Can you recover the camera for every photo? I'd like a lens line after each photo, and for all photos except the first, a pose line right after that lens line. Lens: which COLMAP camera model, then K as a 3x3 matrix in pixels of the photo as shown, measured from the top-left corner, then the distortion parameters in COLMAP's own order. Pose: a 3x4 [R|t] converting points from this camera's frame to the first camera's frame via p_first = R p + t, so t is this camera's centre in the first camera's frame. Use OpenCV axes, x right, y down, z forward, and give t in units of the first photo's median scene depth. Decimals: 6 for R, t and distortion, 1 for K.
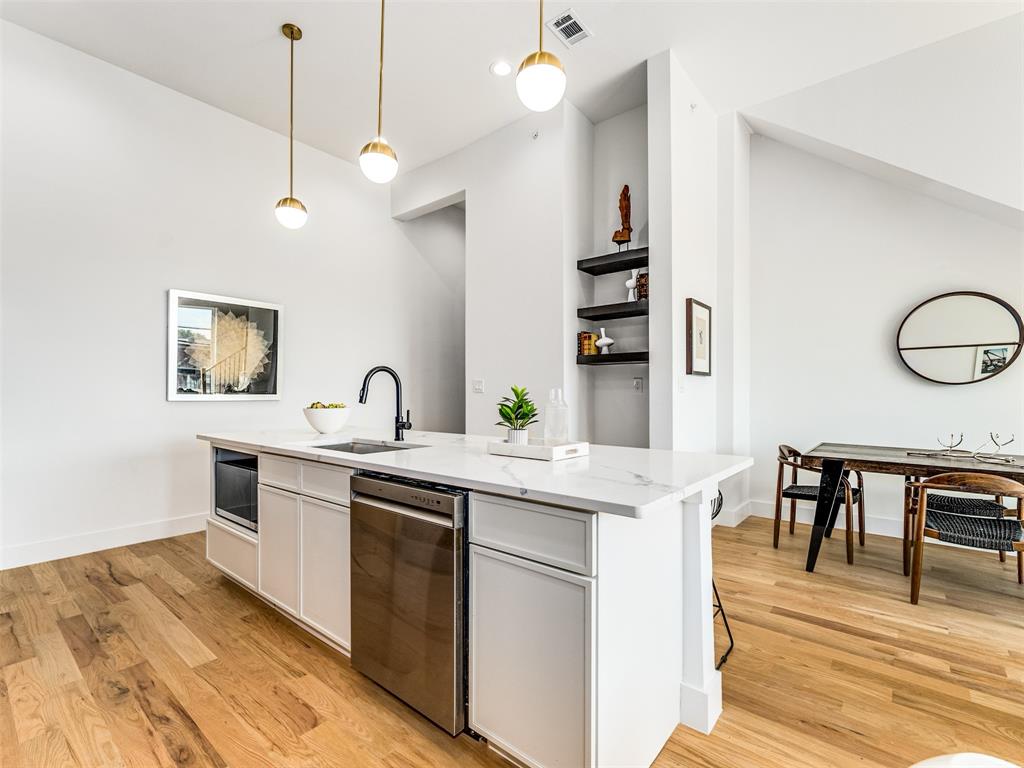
lens RADIAL K [[463.0, 0, 512.4], [0, 463.0, 392.9], [0, 0, 1]] dist [0.016153, -0.008897]
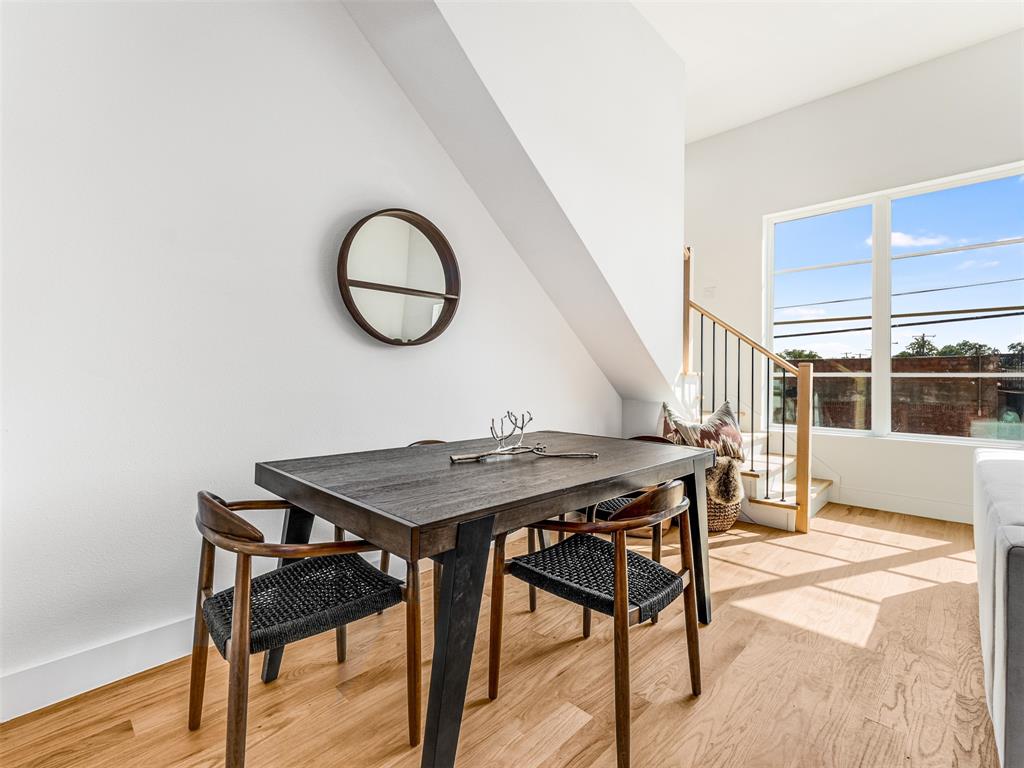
lens RADIAL K [[466.4, 0, 512.8], [0, 466.4, 378.4], [0, 0, 1]] dist [0.002092, 0.000475]
pose [[0.077524, -0.003450, 0.996984, 0.327133], [-0.007627, 0.999963, 0.004054, 0.034355], [-0.996961, -0.007918, 0.077495, 0.979771]]
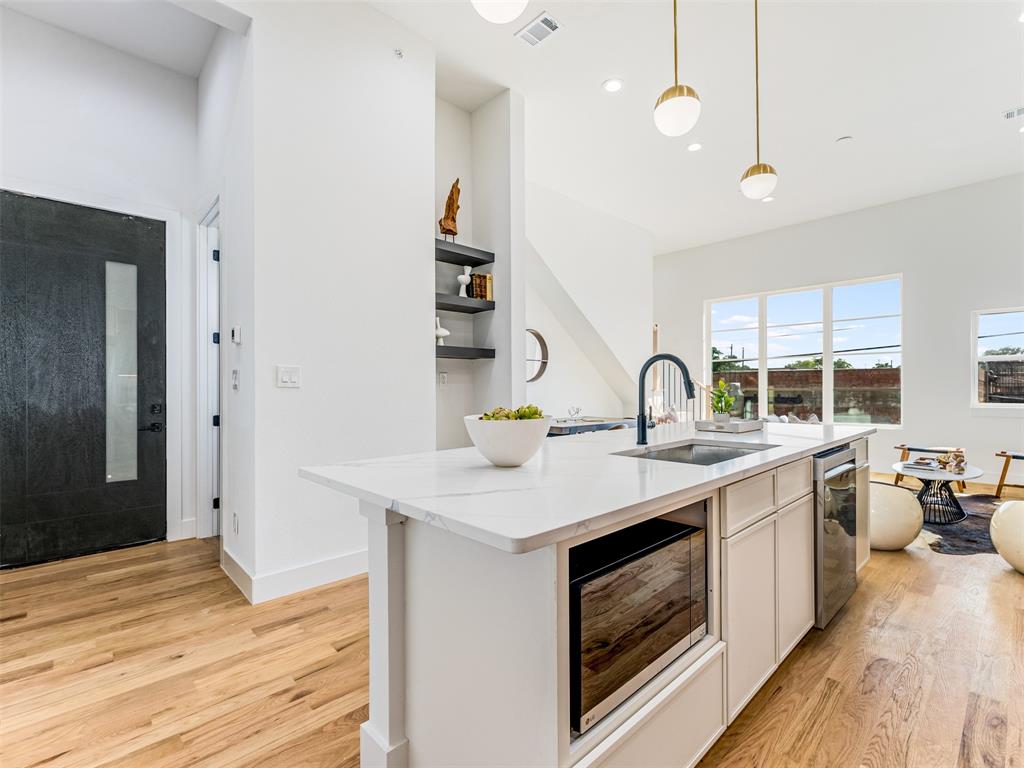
lens RADIAL K [[475.5, 0, 511.9], [0, 475.5, 388.6], [0, 0, 1]] dist [0.003590, 0.000826]
pose [[0.129883, -0.004473, 0.991519, -1.022112], [0.004895, 0.999981, 0.003870, -0.001706], [-0.991517, 0.004351, 0.129902, 1.030828]]
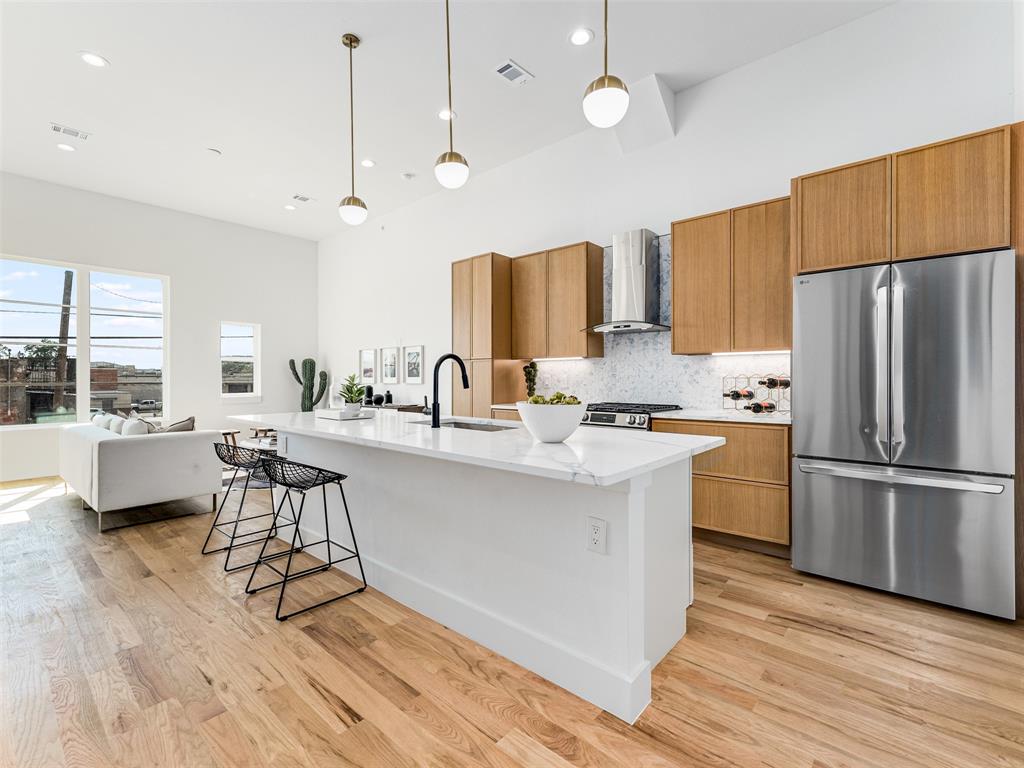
lens RADIAL K [[471.8, 0, 514.0], [0, 471.8, 377.4], [0, 0, 1]] dist [0.002327, -0.000080]
pose [[-0.999596, 0.002725, 0.028303, -0.404416], [0.002687, 0.999995, -0.001363, -0.003347], [-0.028306, -0.001286, -0.999598, 1.838719]]
